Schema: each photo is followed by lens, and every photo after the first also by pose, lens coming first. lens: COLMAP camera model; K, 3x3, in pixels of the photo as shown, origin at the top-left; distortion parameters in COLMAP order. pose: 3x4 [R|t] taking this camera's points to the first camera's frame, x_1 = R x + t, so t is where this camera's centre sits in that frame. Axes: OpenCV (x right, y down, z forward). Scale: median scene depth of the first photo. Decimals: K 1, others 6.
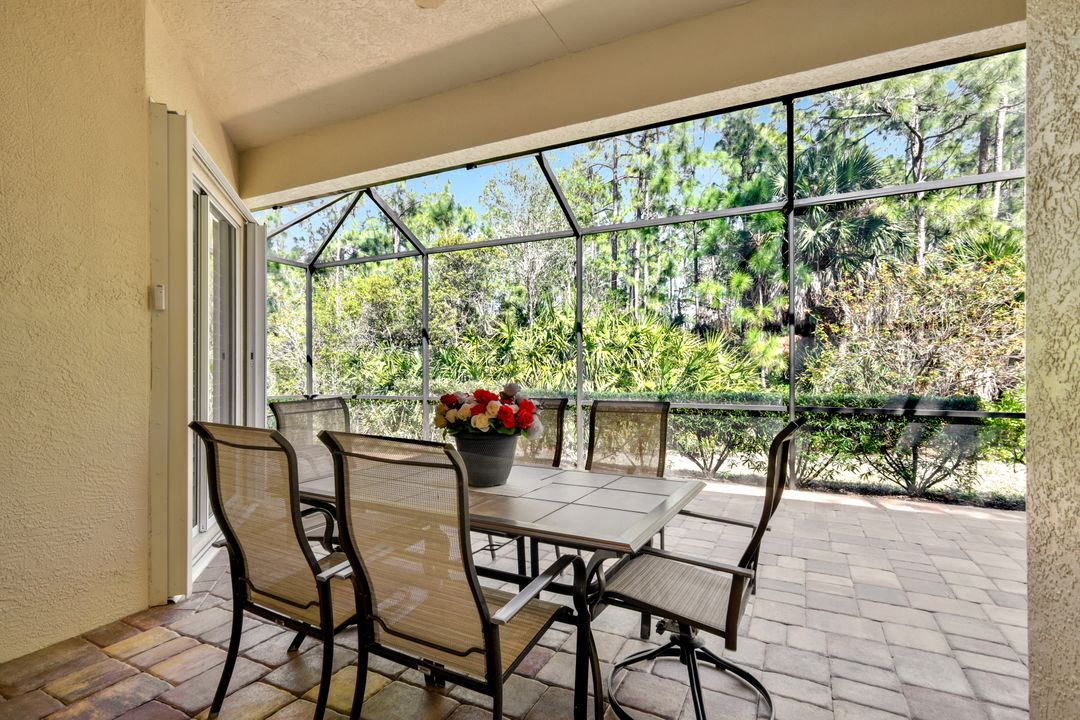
lens RADIAL K [[512.9, 0, 535.1], [0, 512.9, 357.1], [0, 0, 1]] dist [0.015861, 0.001270]
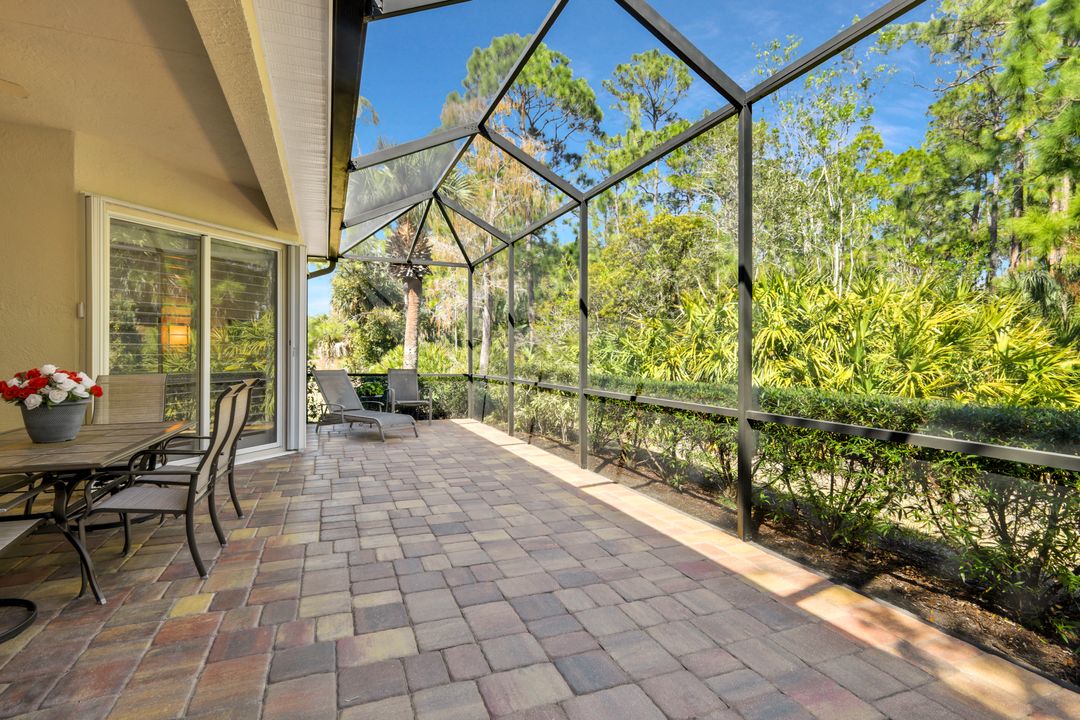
lens RADIAL K [[512.9, 0, 552.8], [0, 512.9, 356.8], [0, 0, 1]] dist [0.015861, 0.001270]
pose [[0.758104, 0.005470, -0.652111, 1.329300], [-0.000542, 0.999970, 0.007758, 0.016202], [0.652134, -0.005528, 0.758084, 0.628613]]
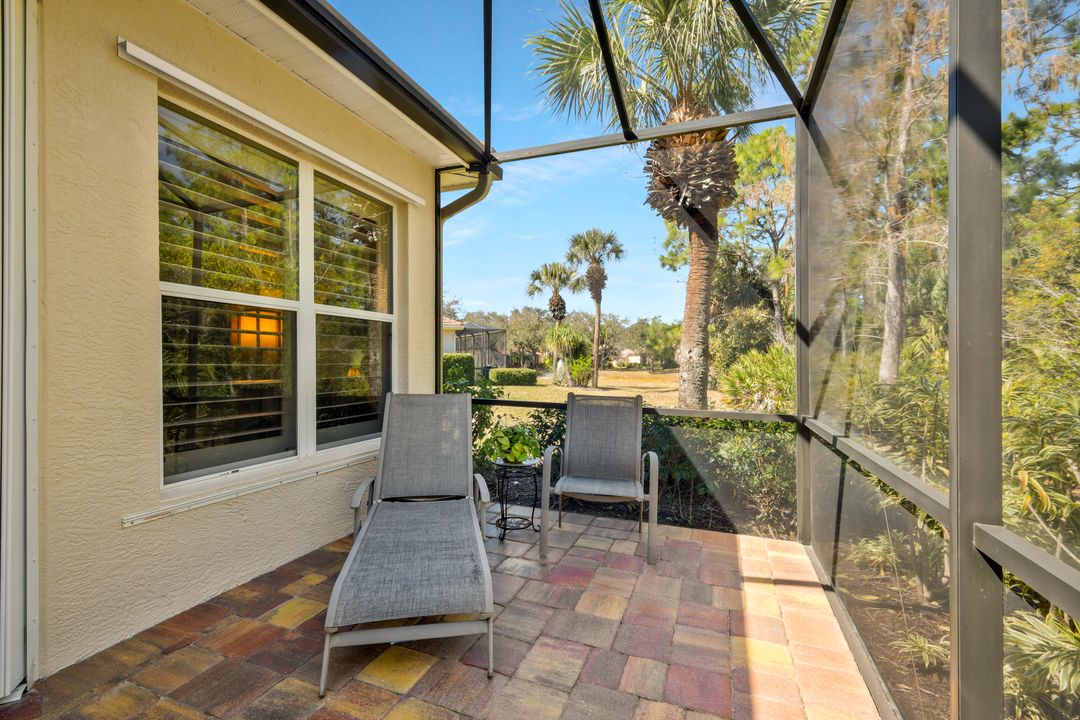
lens RADIAL K [[482.5, 0, 537.4], [0, 482.5, 360.0], [0, 0, 1]] dist [0.003320, 0.002241]
pose [[0.081595, -0.004504, -0.996655, -0.221540], [0.004672, 0.999981, -0.004137, 0.030161], [0.996655, -0.004319, 0.081615, 2.127820]]
